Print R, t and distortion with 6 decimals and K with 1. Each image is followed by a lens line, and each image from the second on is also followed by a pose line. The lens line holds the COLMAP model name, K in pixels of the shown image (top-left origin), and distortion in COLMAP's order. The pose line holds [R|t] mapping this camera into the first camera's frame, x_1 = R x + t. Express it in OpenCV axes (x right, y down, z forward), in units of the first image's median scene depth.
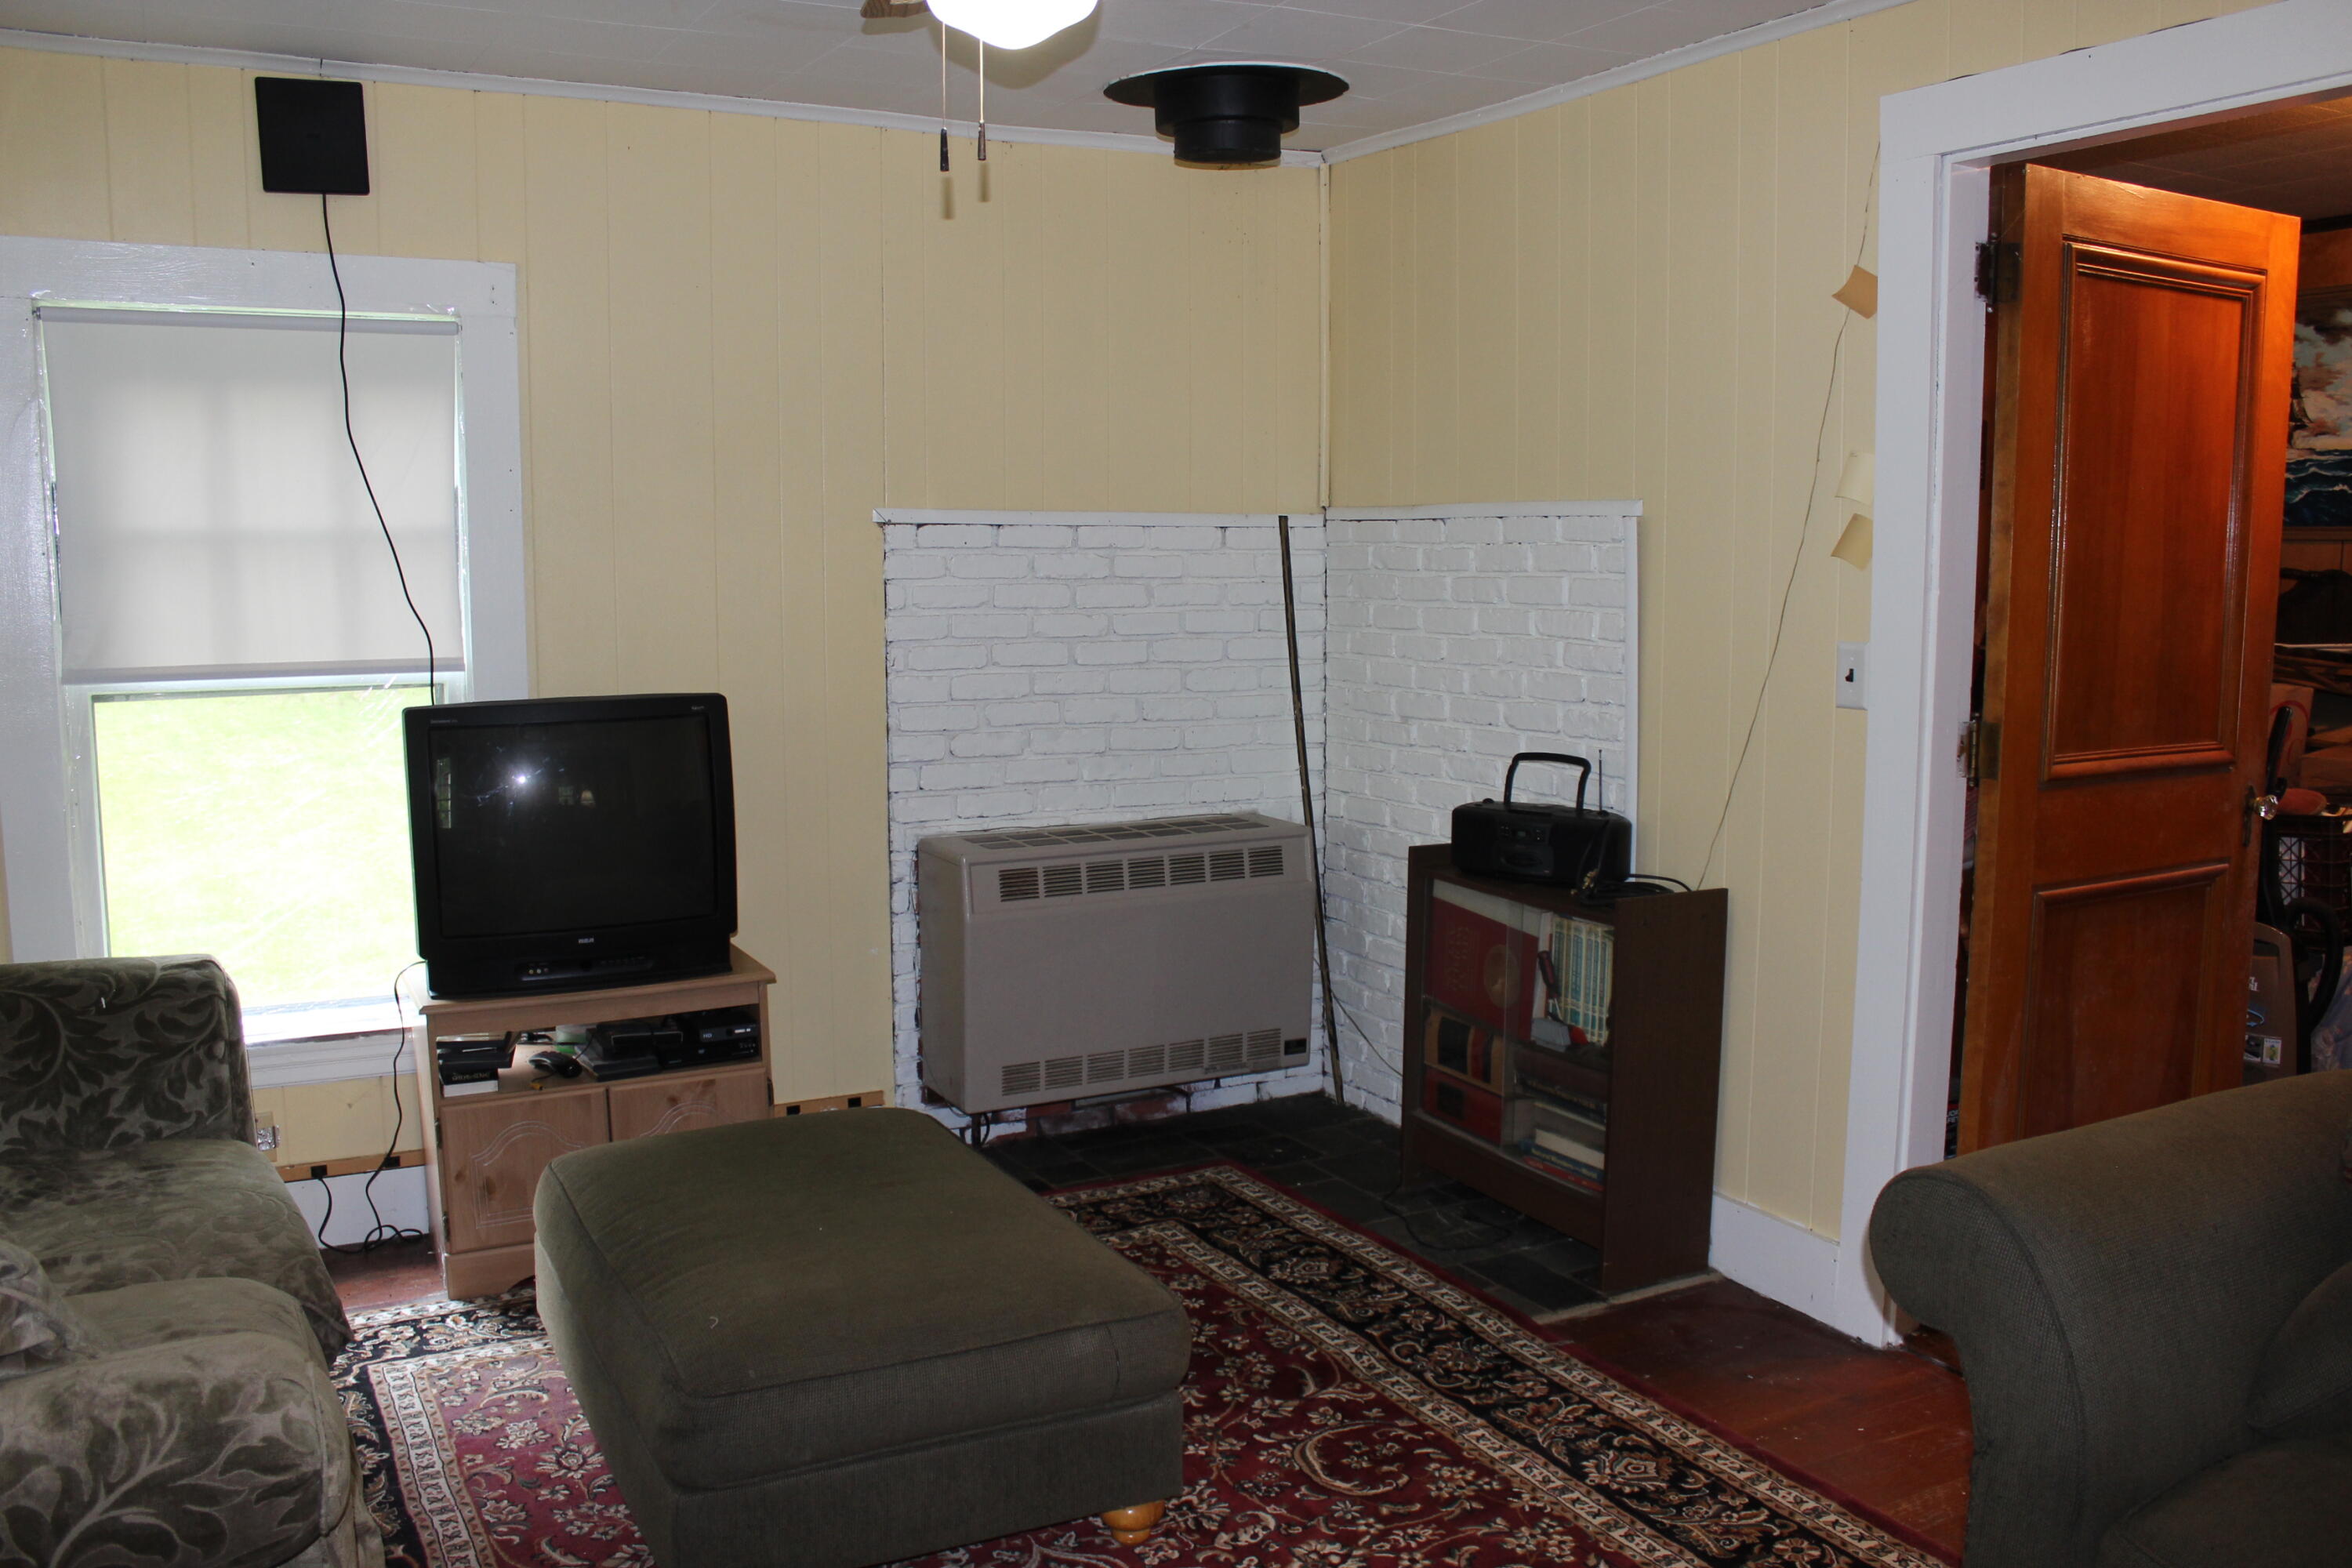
lens RADIAL K [[1923.4, 0, 1192.5], [0, 1923.4, 798.3], [0, 0, 1]] dist [-0.169857, 0.144366]
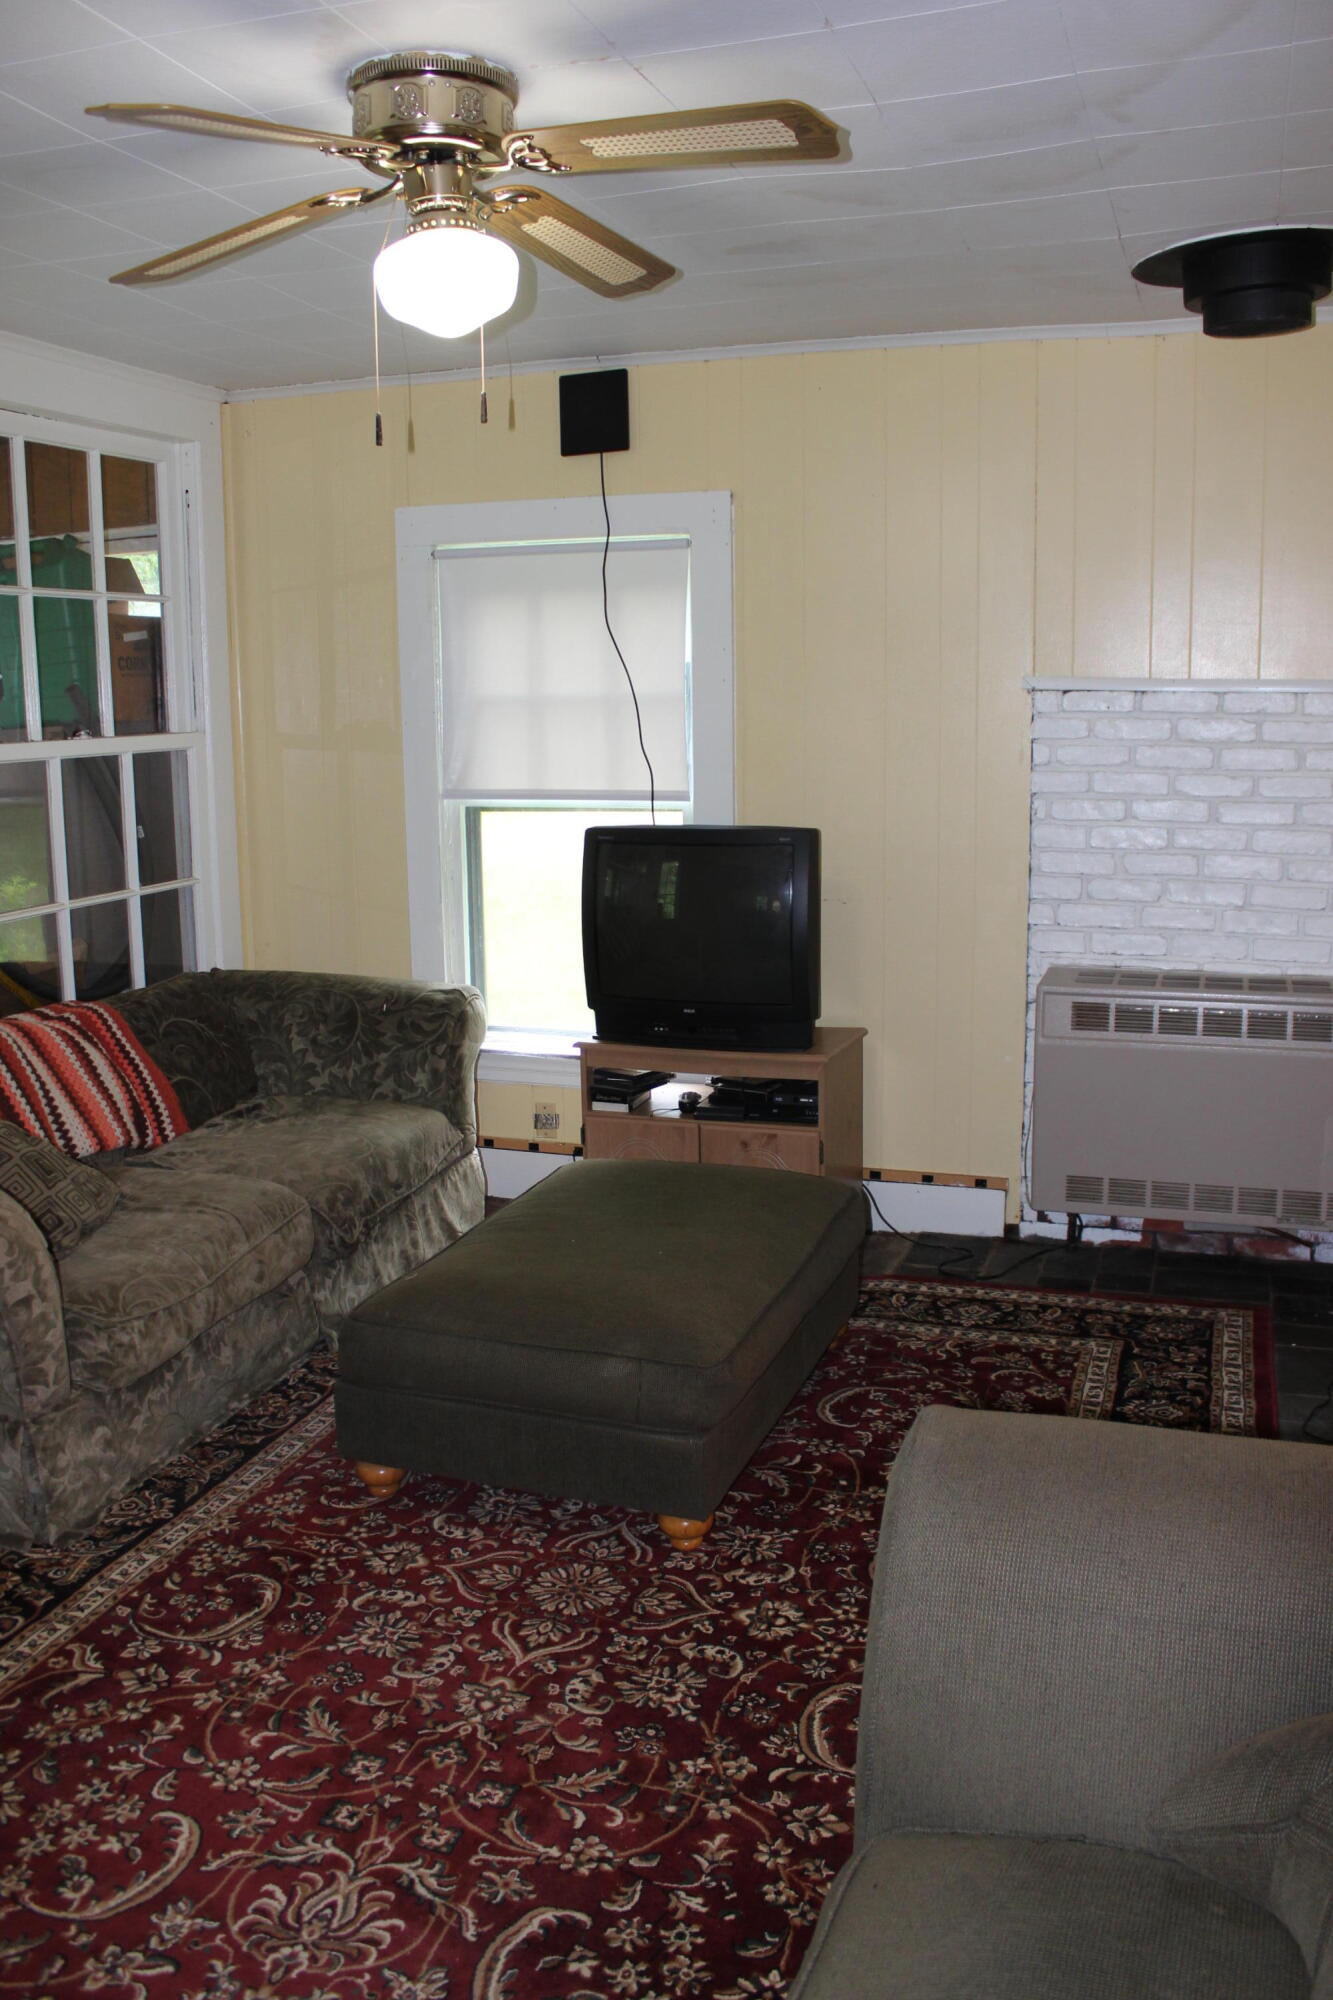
lens RADIAL K [[1635.6, 0, 666.5], [0, 1635.6, 1000.0], [0, 0, 1]] dist [-0.169857, 0.144366]
pose [[0.686267, 0.125389, -0.716460, 0.456495], [-0.084023, 0.992101, 0.093147, -0.034961], [0.722480, -0.003724, 0.691382, 0.192030]]
